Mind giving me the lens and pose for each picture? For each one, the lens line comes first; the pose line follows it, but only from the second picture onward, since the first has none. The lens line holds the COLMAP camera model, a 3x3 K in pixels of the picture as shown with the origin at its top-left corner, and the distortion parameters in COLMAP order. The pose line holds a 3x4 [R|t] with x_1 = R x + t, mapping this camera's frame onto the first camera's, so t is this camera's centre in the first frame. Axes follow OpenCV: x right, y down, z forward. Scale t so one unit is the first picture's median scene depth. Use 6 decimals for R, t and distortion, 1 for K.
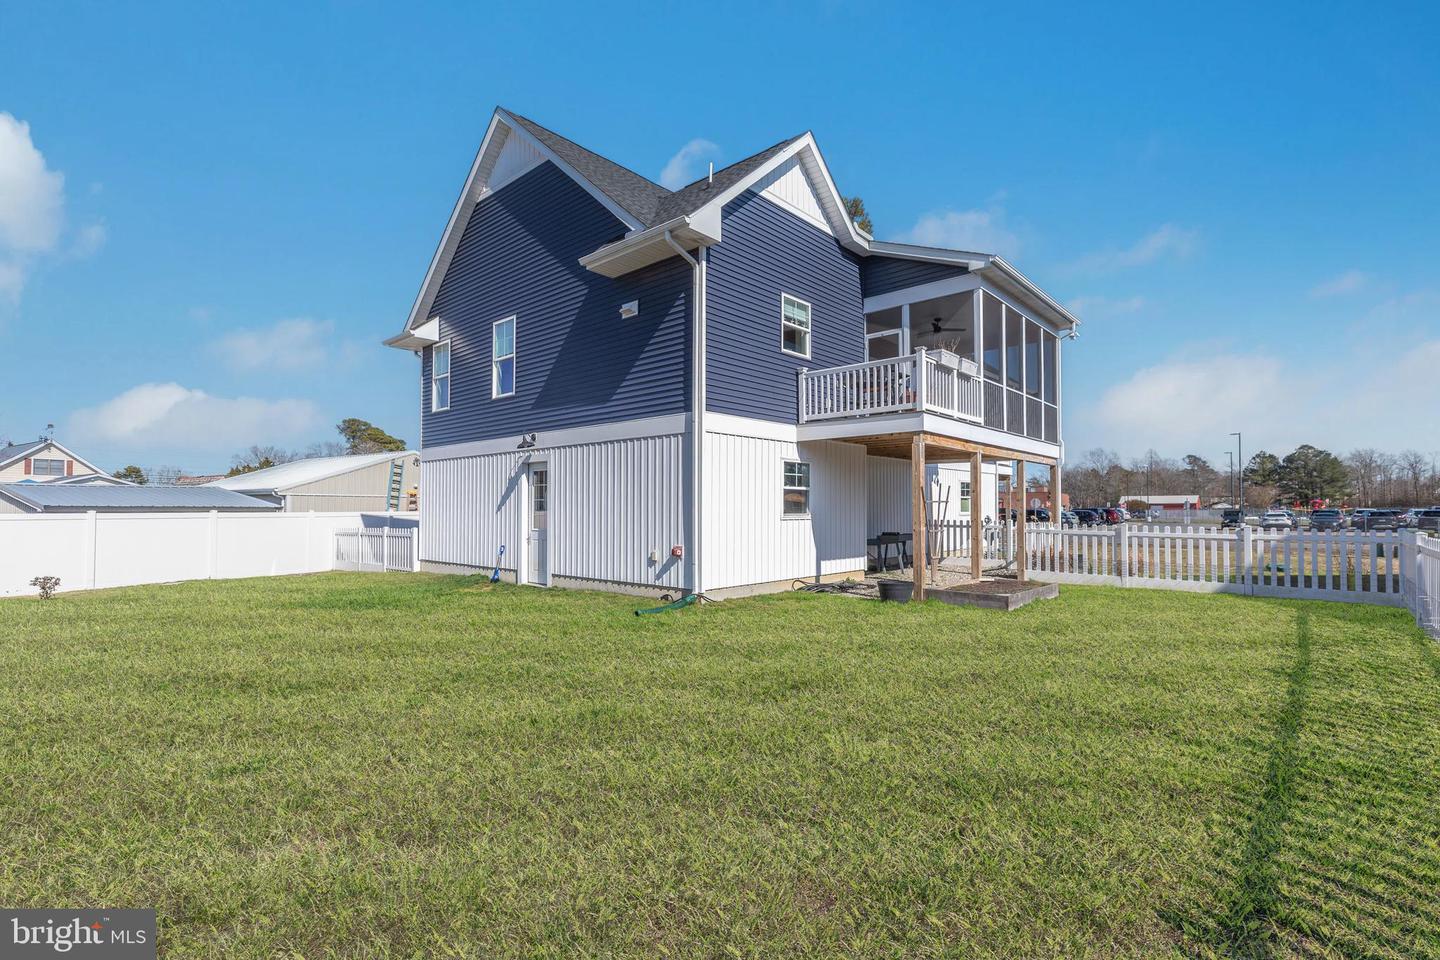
lens RADIAL K [[686.3, 0, 720.0], [0, 686.3, 480.0], [0, 0, 1]] dist [0.001521, 0.000360]
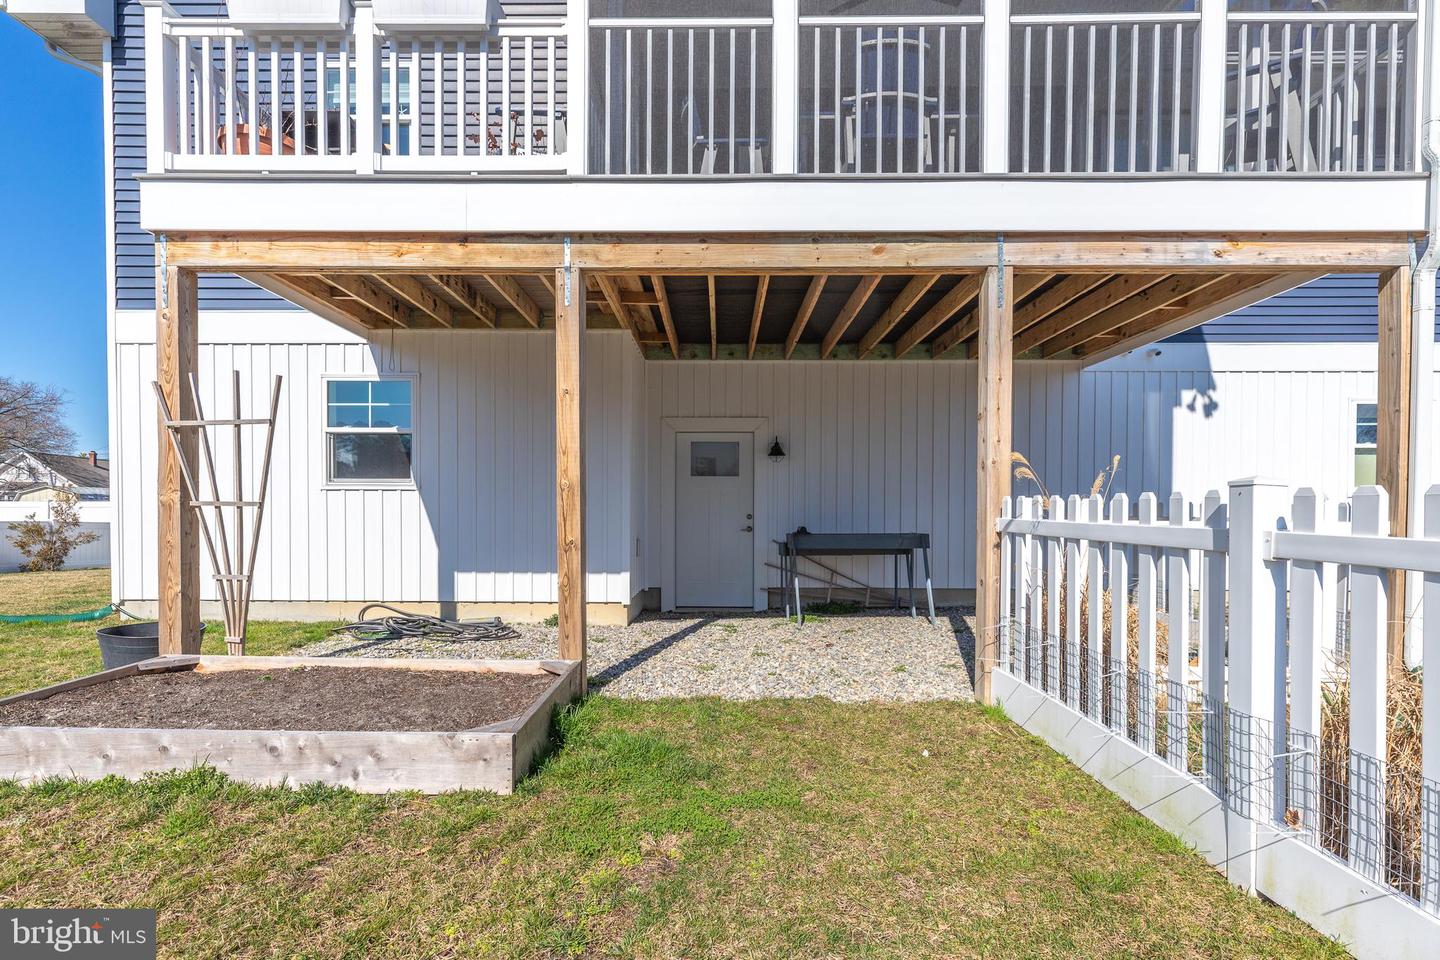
lens RADIAL K [[662.4, 0, 720.8], [0, 662.4, 506.6], [0, 0, 1]] dist [0.000928, 0.000211]
pose [[0.643427, -0.005753, -0.765485, 0.797098], [0.027217, 0.999511, 0.015366, 0.082533], [0.765023, -0.030721, 0.643270, 1.032102]]
